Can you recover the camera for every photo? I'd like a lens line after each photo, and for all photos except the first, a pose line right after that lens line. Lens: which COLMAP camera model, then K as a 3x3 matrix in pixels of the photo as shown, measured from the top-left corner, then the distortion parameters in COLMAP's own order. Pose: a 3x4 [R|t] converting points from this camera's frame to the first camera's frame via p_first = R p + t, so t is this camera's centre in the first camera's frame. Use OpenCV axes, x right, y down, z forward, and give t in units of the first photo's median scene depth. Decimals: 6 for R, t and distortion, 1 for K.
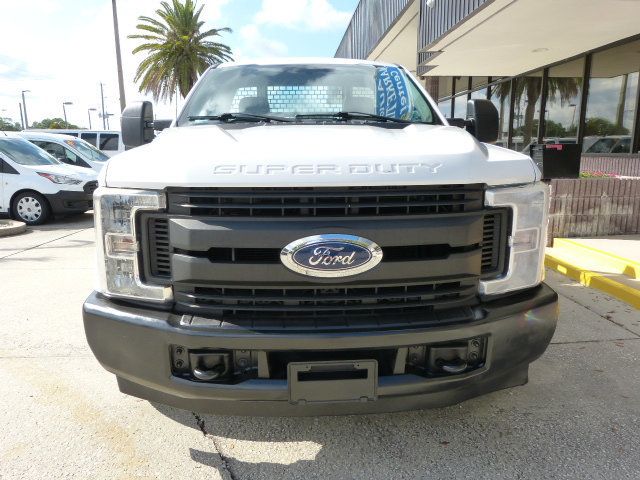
lens RADIAL K [[468.6, 0, 320.0], [0, 468.6, 240.0], [0, 0, 1]] dist [-0.009208, 0.002342]
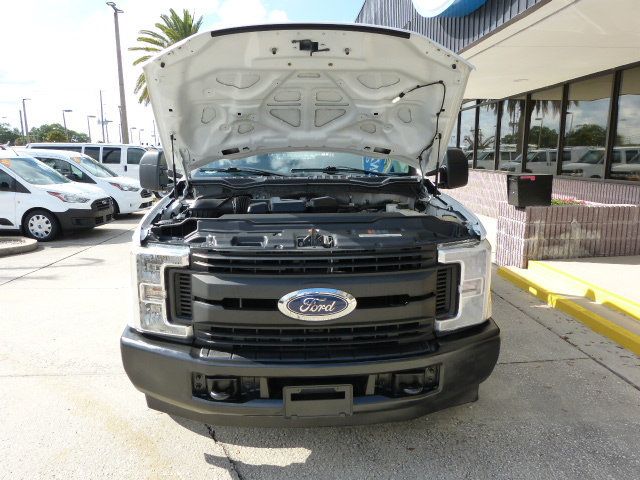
lens RADIAL K [[468.6, 0, 320.0], [0, 468.6, 240.0], [0, 0, 1]] dist [-0.009208, 0.002342]
pose [[0.999984, 0.001963, 0.005234, 0.022031], [-0.001905, 0.999939, -0.010902, -0.114420], [-0.005255, 0.010892, 0.999927, -0.264410]]
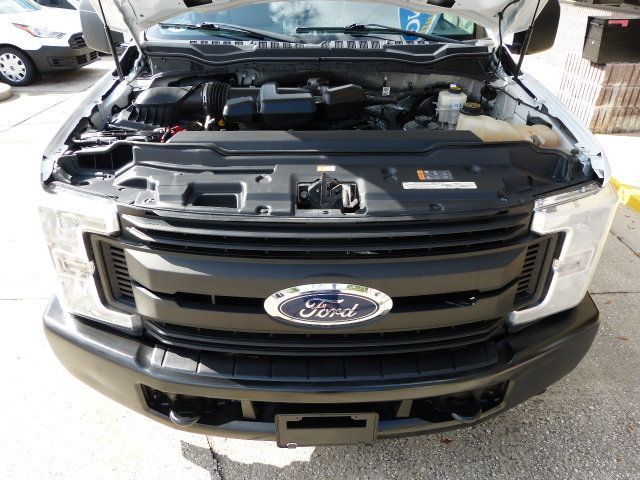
lens RADIAL K [[470.1, 0, 320.4], [0, 470.1, 234.5], [0, 0, 1]] dist [-0.004150, -0.000531]
pose [[0.999347, 0.027289, -0.023687, 0.023413], [-0.018158, 0.945977, 0.323724, -0.297704], [0.031242, -0.323082, 0.945855, 0.246552]]
